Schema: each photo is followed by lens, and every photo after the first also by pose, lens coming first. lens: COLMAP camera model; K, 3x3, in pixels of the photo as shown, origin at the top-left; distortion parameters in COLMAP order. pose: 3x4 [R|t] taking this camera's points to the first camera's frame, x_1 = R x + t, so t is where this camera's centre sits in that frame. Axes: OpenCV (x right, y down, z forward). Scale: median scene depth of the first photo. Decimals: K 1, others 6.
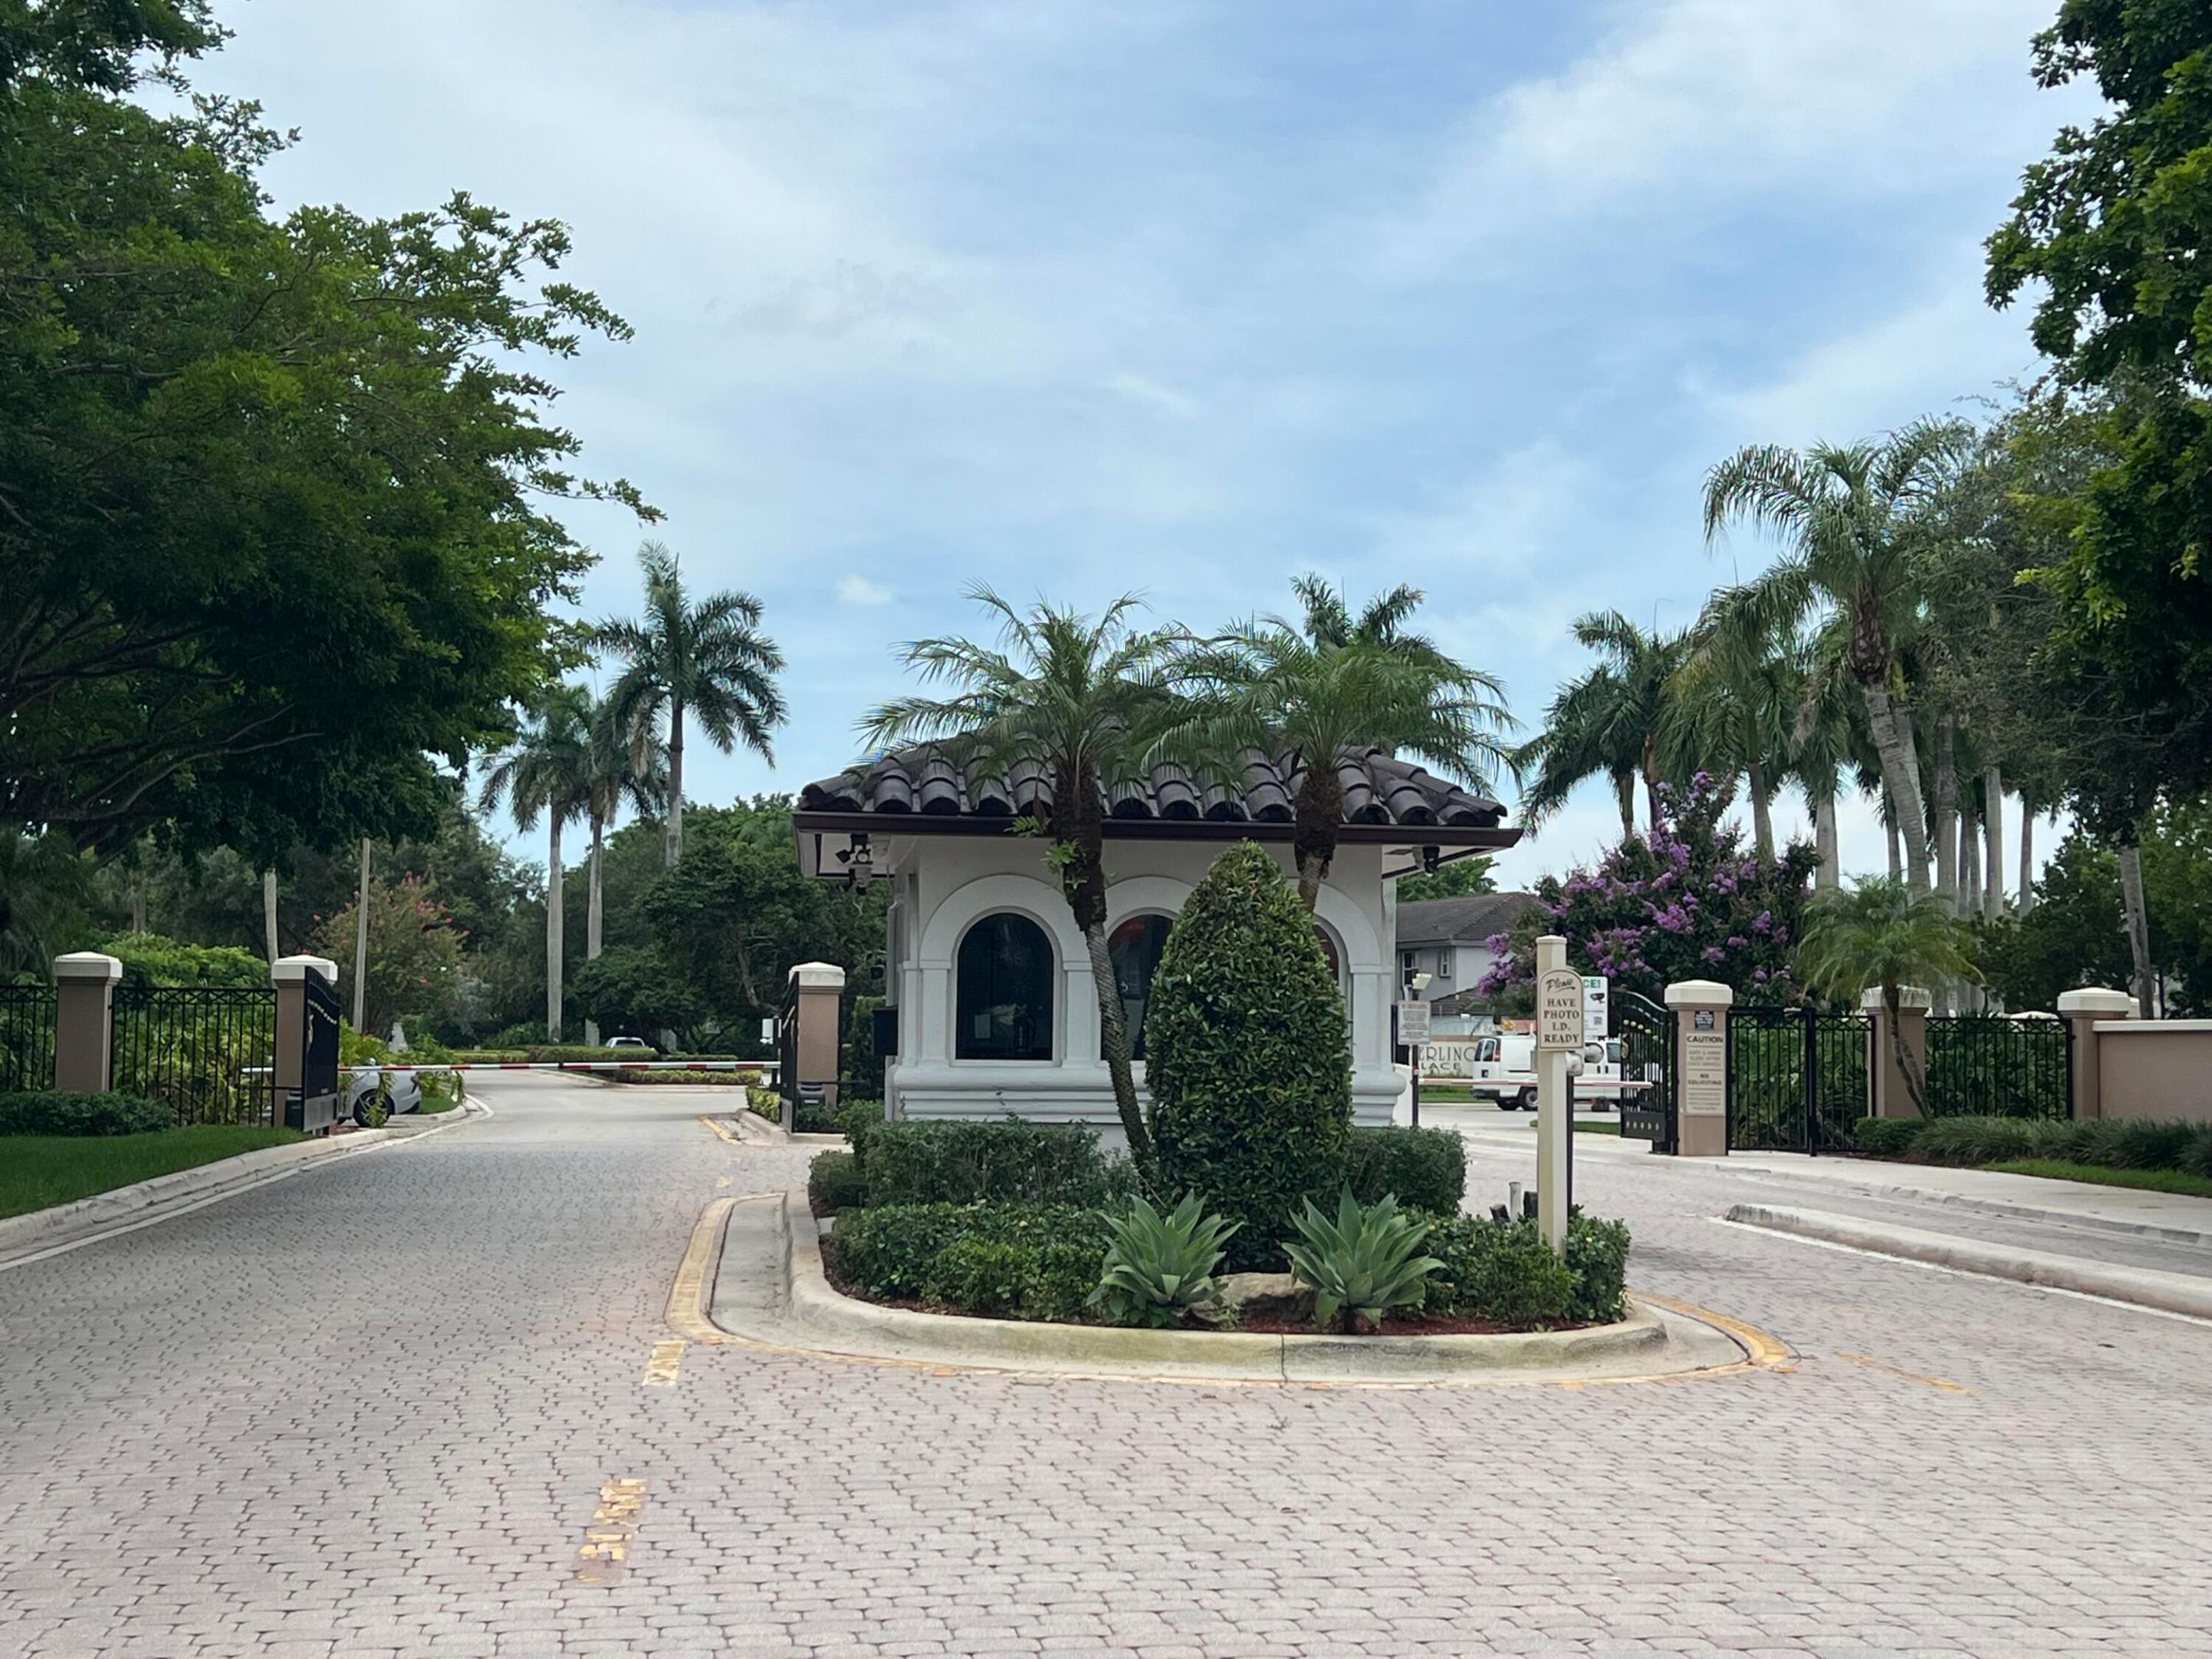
lens RADIAL K [[3196.7, 0, 1087.8], [0, 3196.7, 824.9], [0, 0, 1]] dist [0.121740, 0.000000]
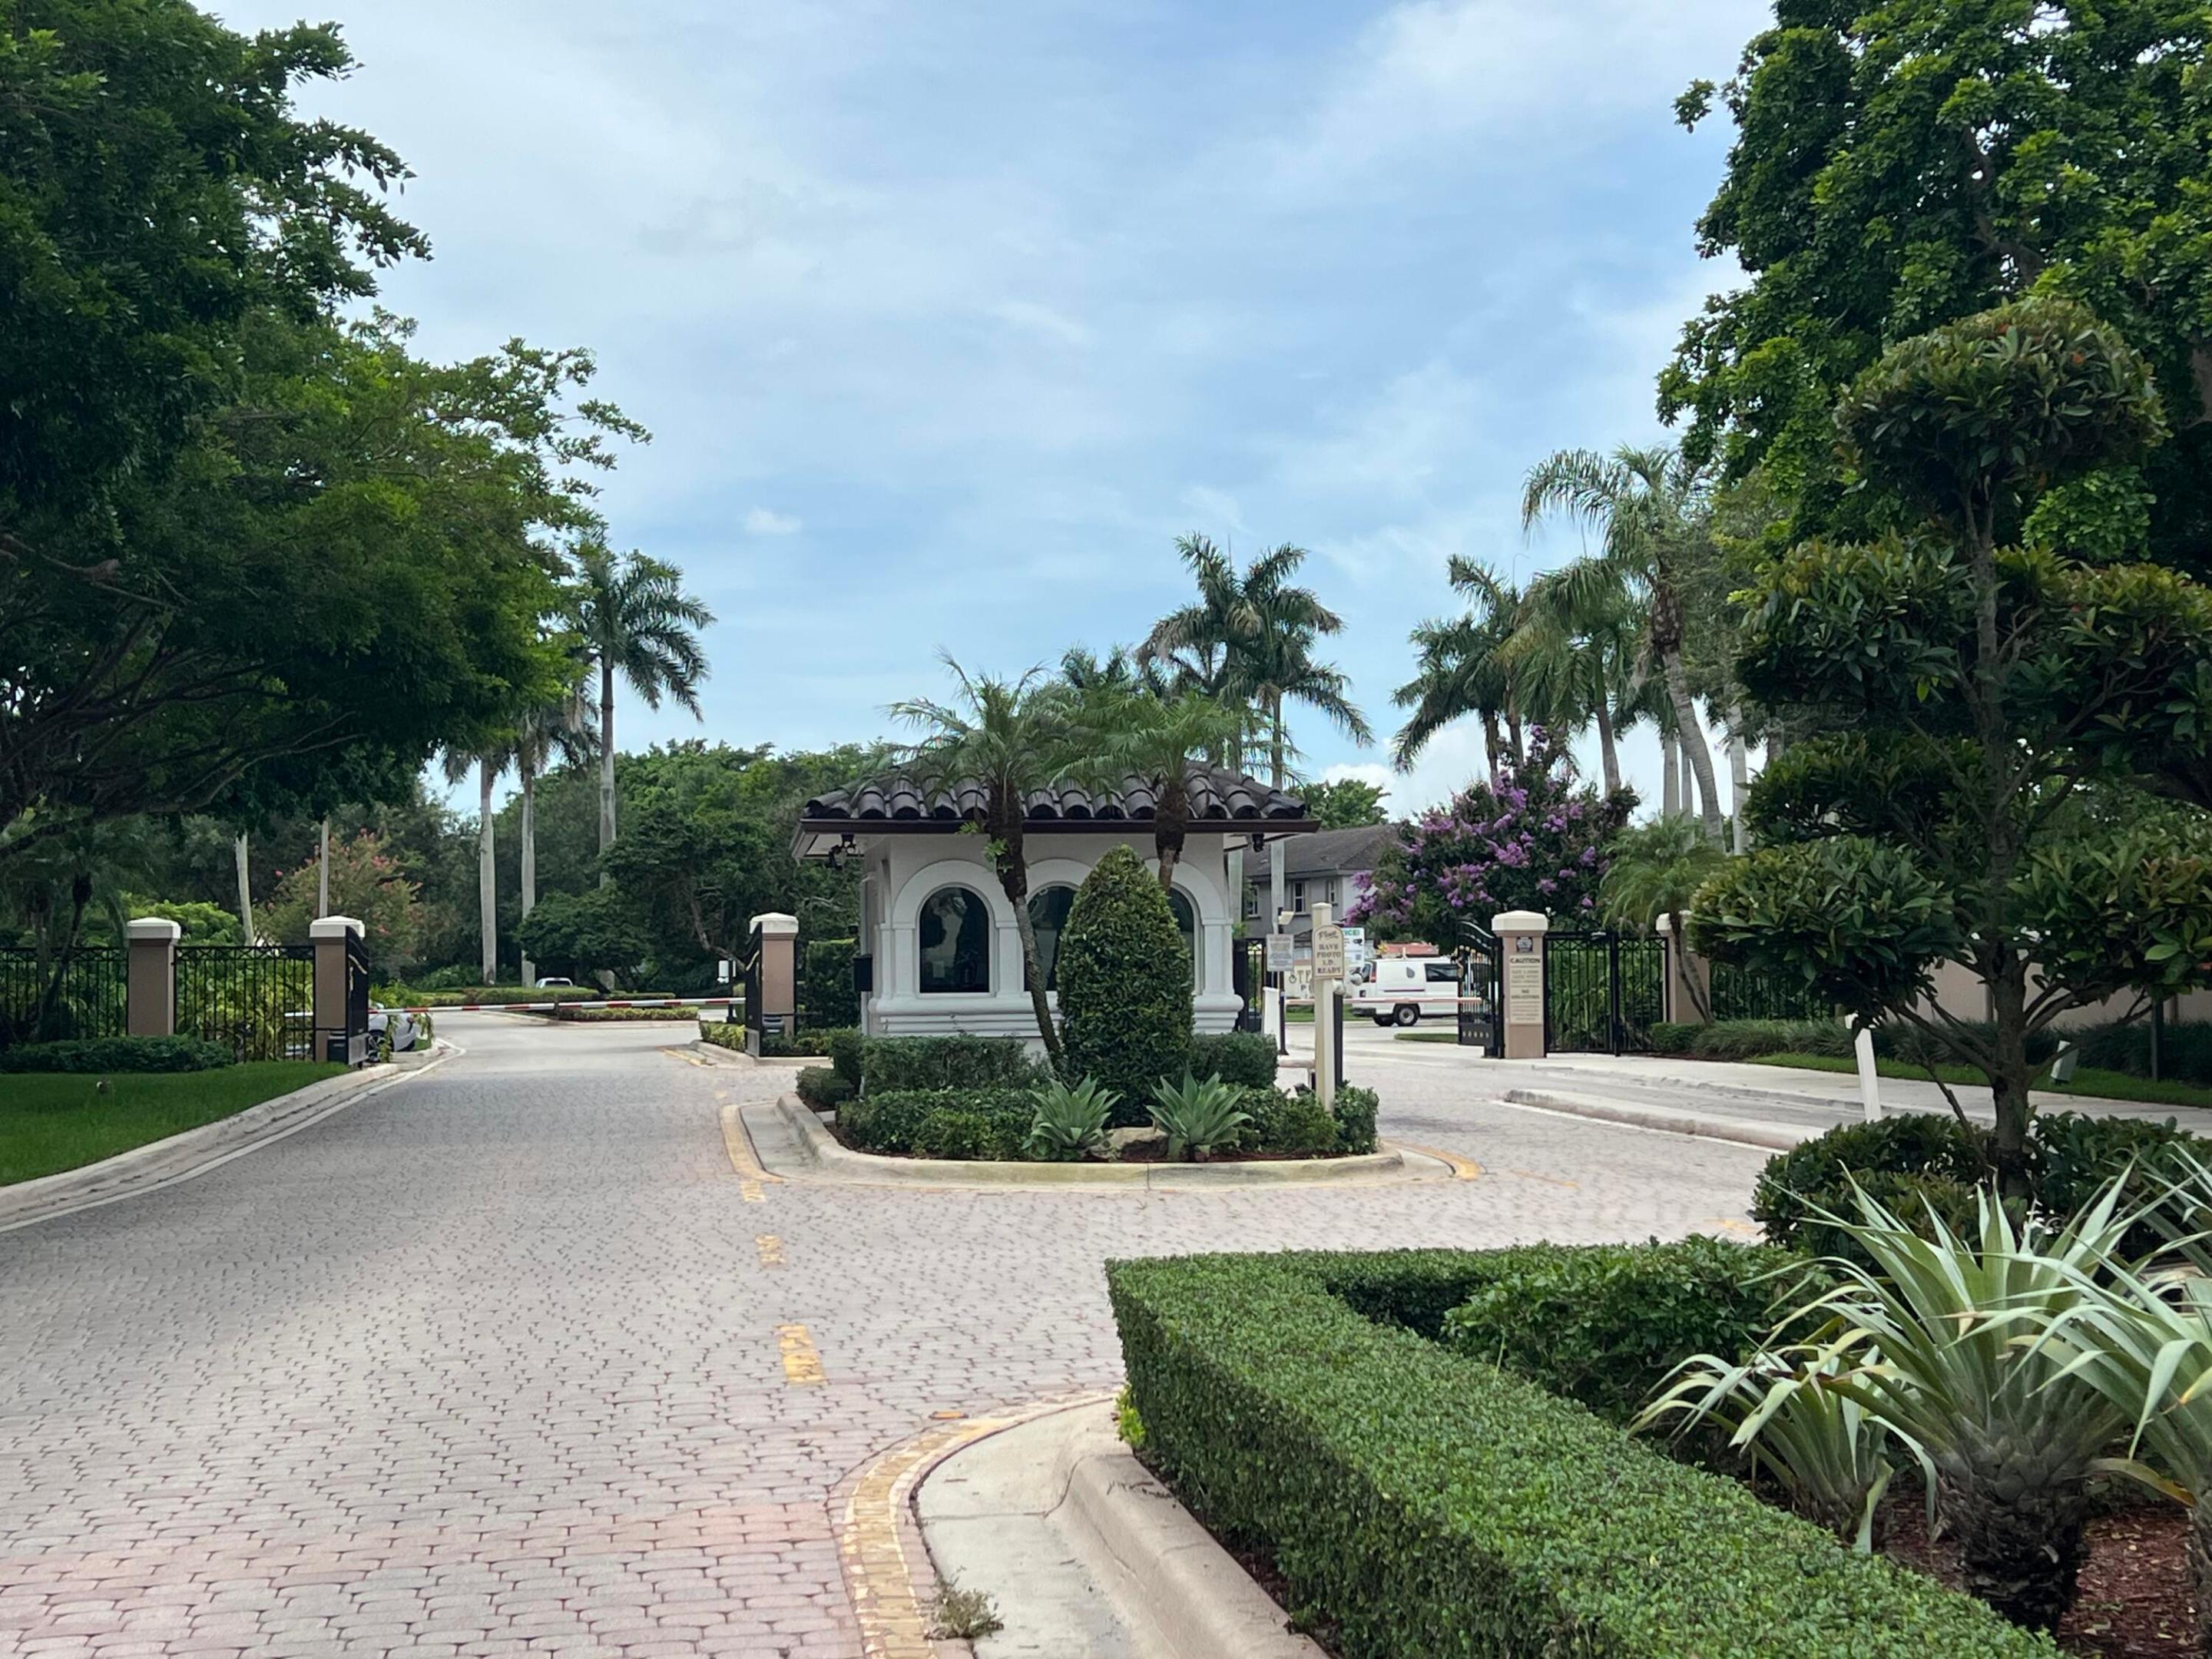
lens RADIAL K [[3196.7, 0, 1106.0], [0, 3196.7, 849.9], [0, 0, 1]] dist [0.121740, 0.000000]
pose [[0.999140, -0.020962, 0.035771, -0.004244], [0.019872, 0.999336, 0.030545, -0.014311], [-0.036387, -0.029808, 0.998893, -0.187153]]
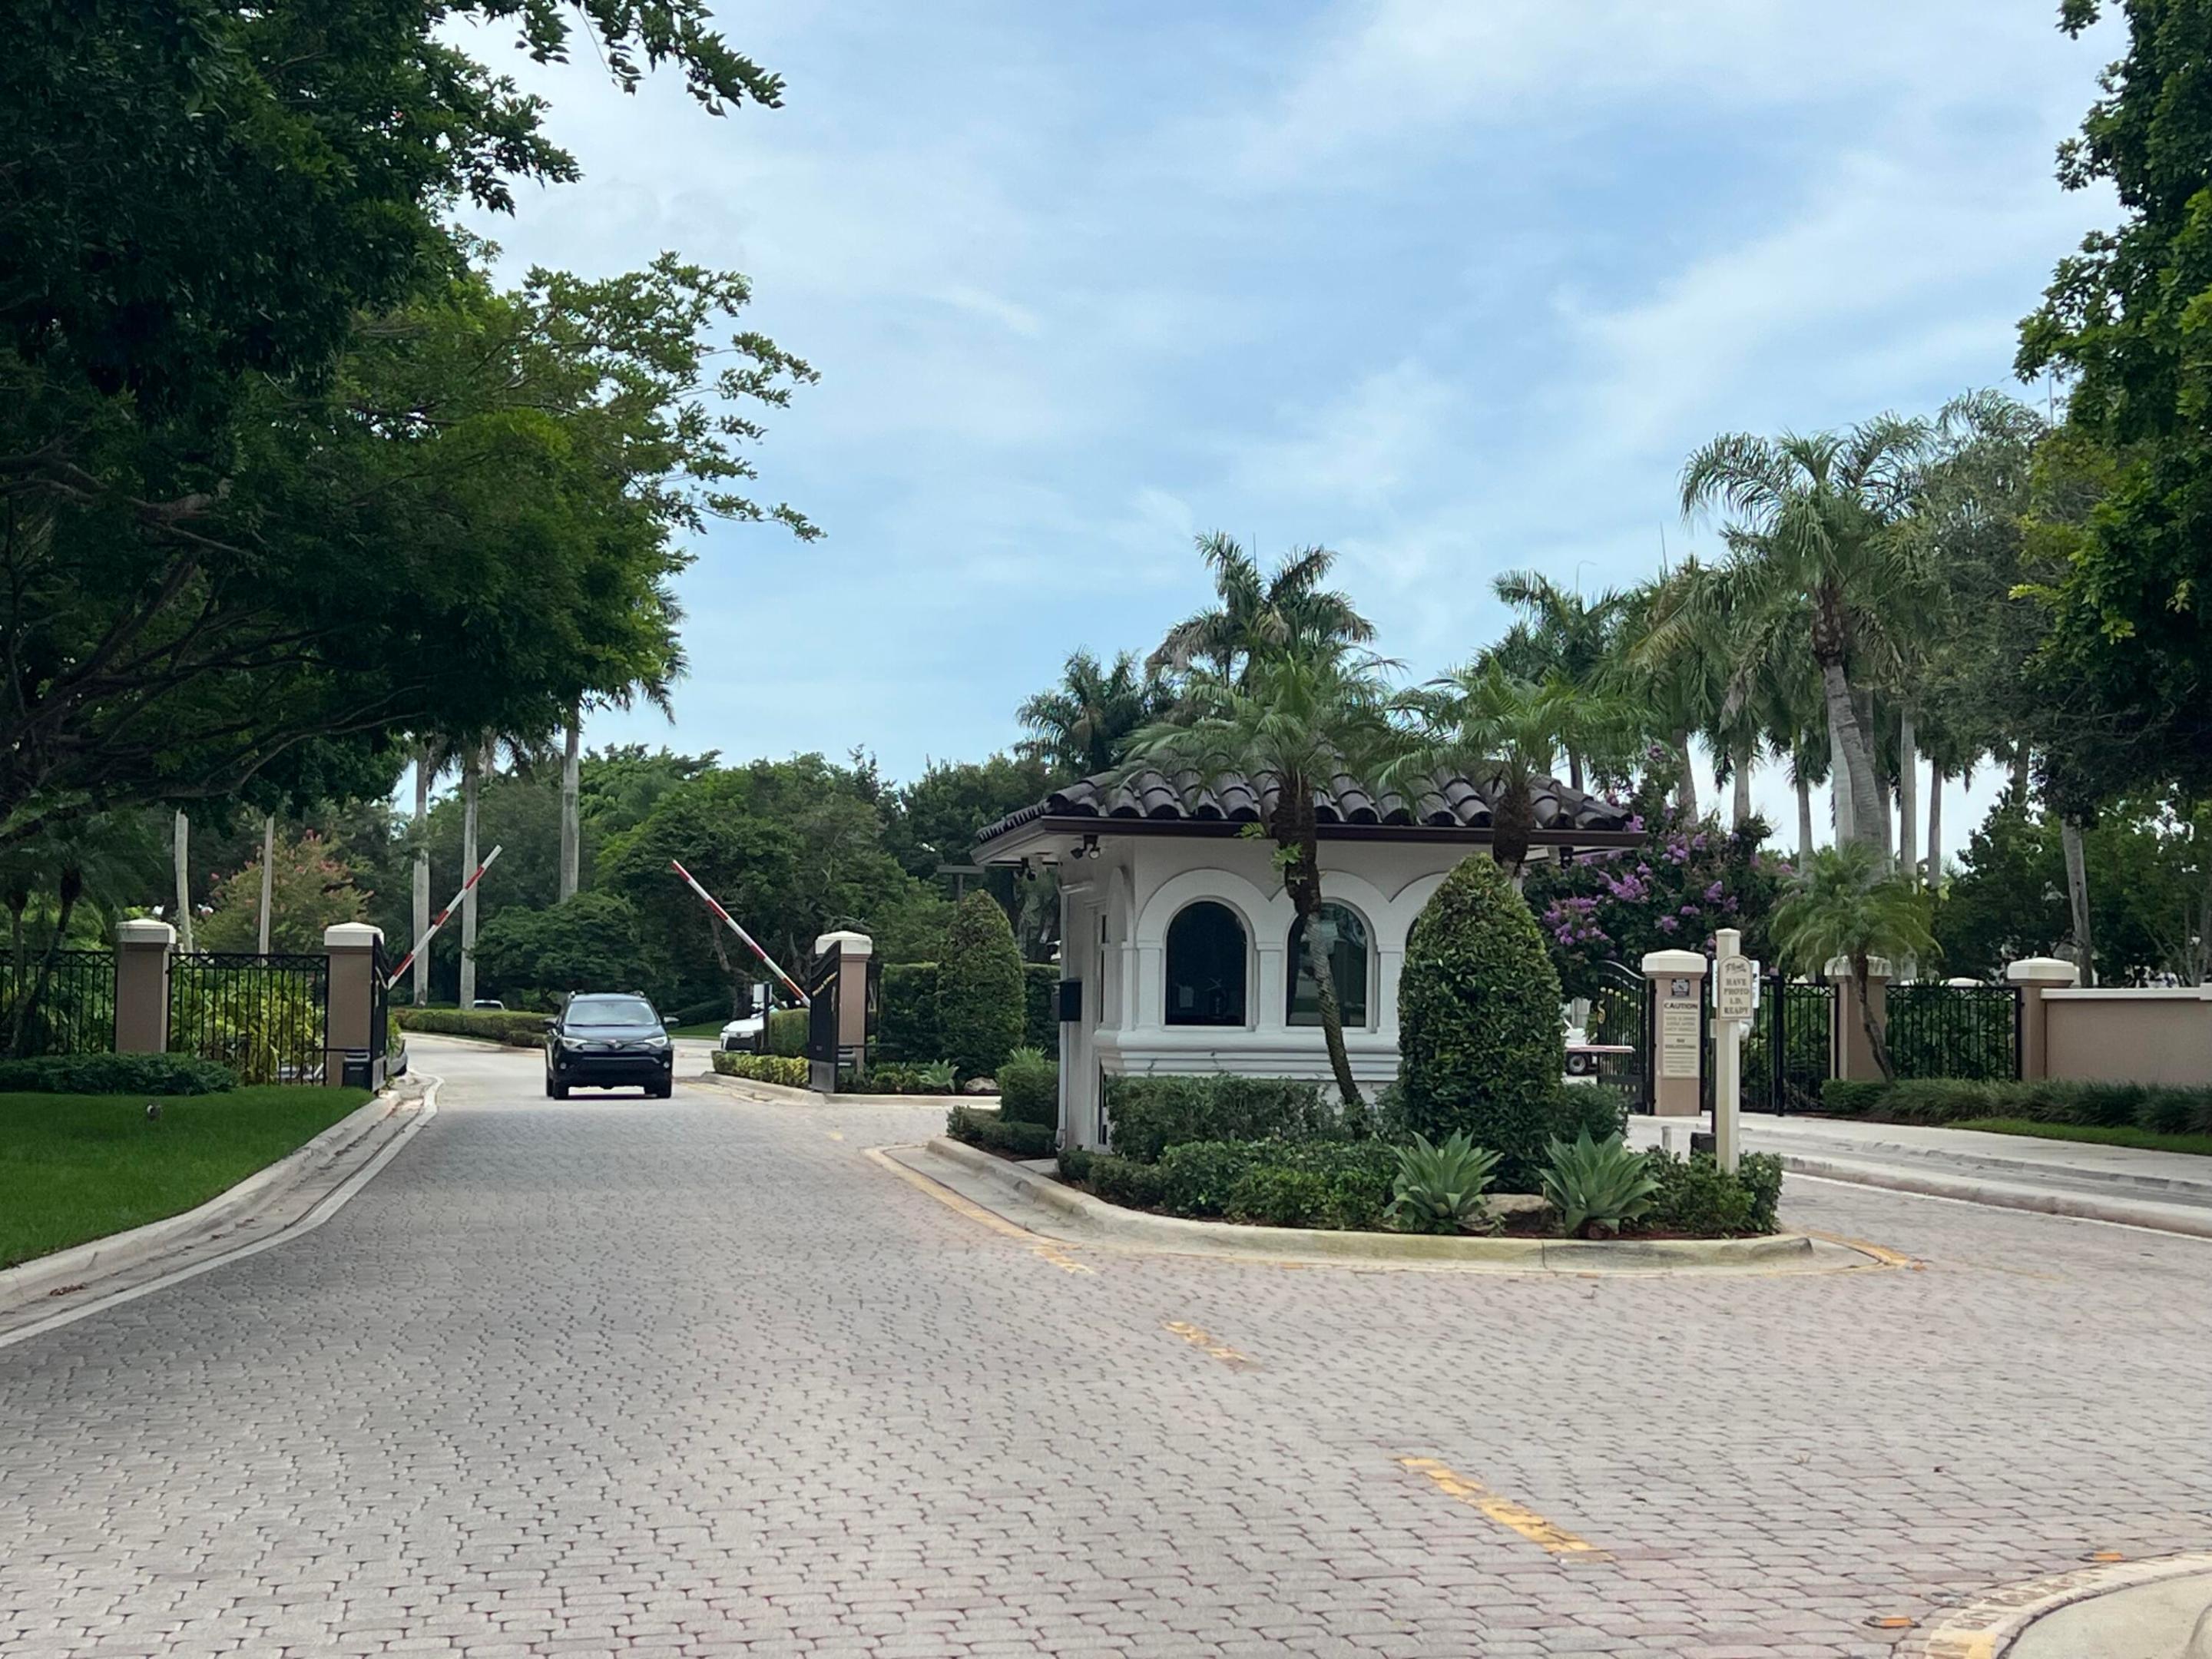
lens RADIAL K [[3429.3, 0, 1088.6], [0, 3429.3, 840.4], [0, 0, 1]] dist [0.133108, 0.000000]
pose [[0.998681, 0.004273, 0.051157, -0.064682], [-0.005289, 0.999791, 0.019740, -0.009502], [-0.051062, -0.019984, 0.998495, -0.125498]]
